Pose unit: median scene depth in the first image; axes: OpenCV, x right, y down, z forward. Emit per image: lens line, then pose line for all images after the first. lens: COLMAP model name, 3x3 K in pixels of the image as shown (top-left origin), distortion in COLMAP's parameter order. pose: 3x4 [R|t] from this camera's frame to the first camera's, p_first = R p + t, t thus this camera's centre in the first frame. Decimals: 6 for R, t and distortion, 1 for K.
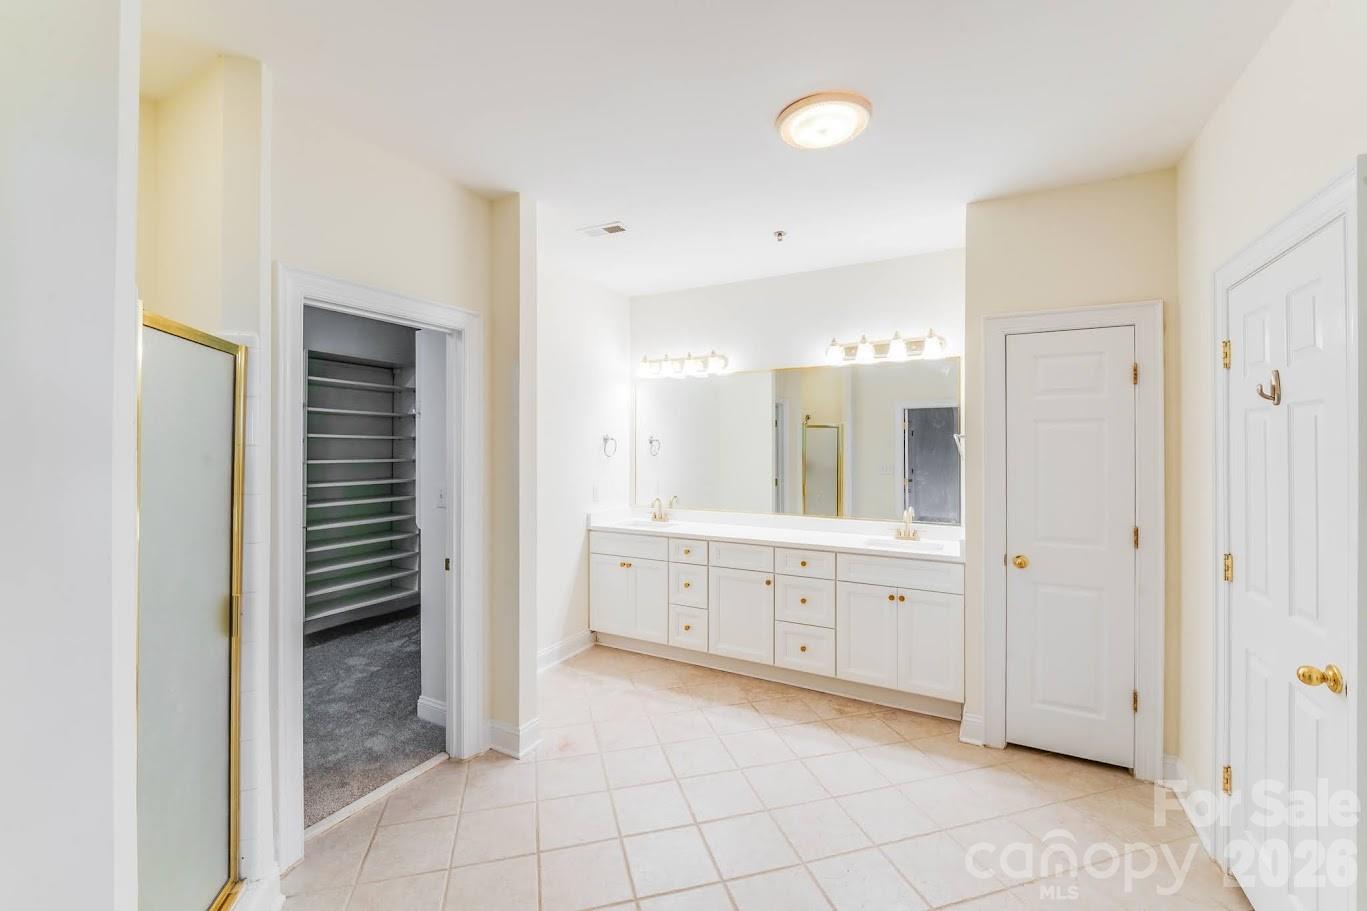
lens RADIAL K [[560.7, 0, 682.7], [0, 560.7, 448.5], [0, 0, 1]] dist [-0.008449, -0.000735]
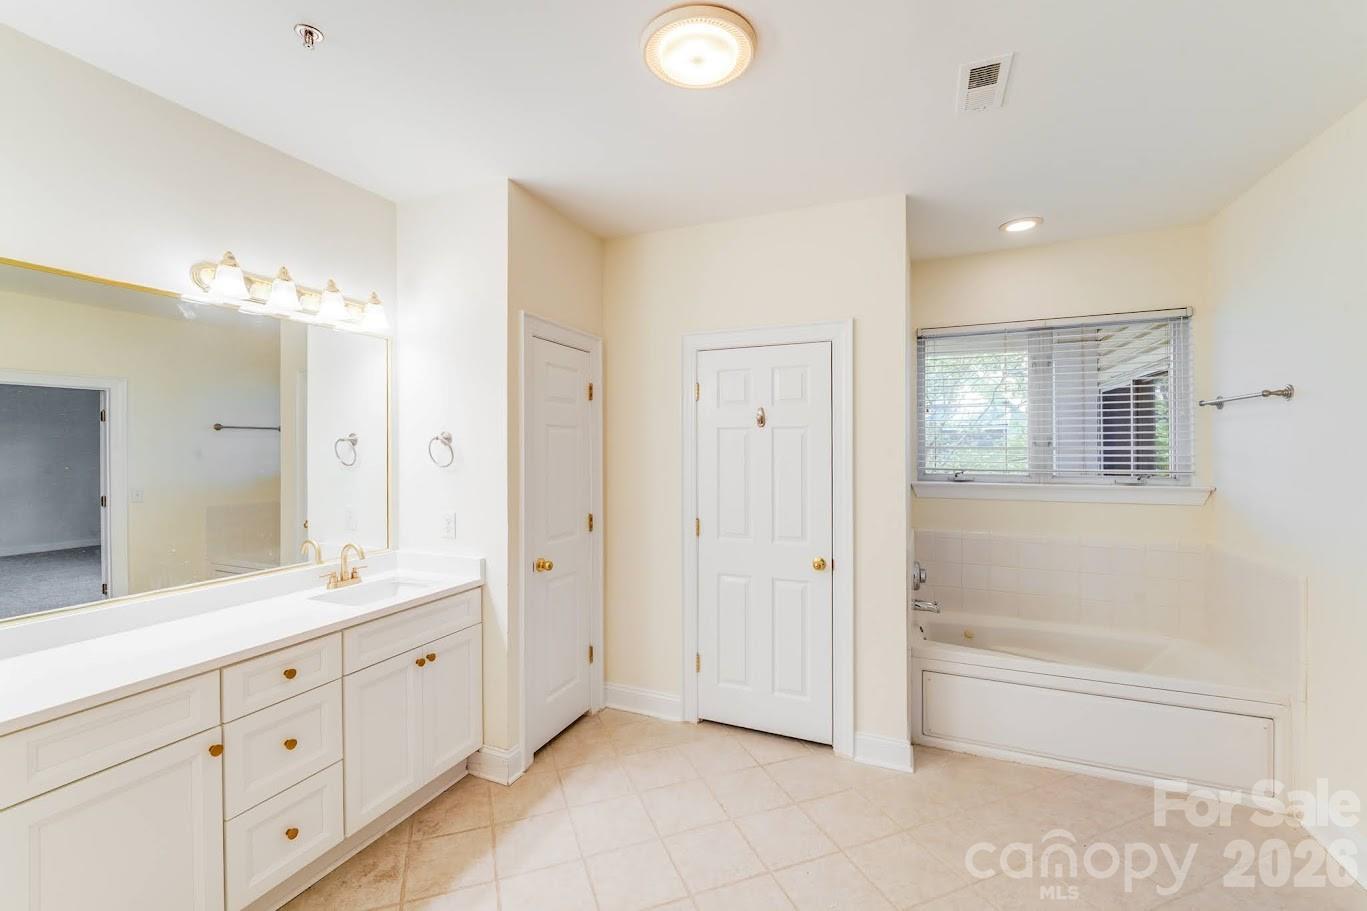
lens RADIAL K [[560.7, 0, 682.6], [0, 560.7, 449.1], [0, 0, 1]] dist [-0.008449, -0.000735]
pose [[-0.088306, -0.002085, 0.996091, -0.381379], [0.006332, 0.999976, 0.002655, -0.006822], [-0.996073, 0.006542, -0.088290, 0.754495]]
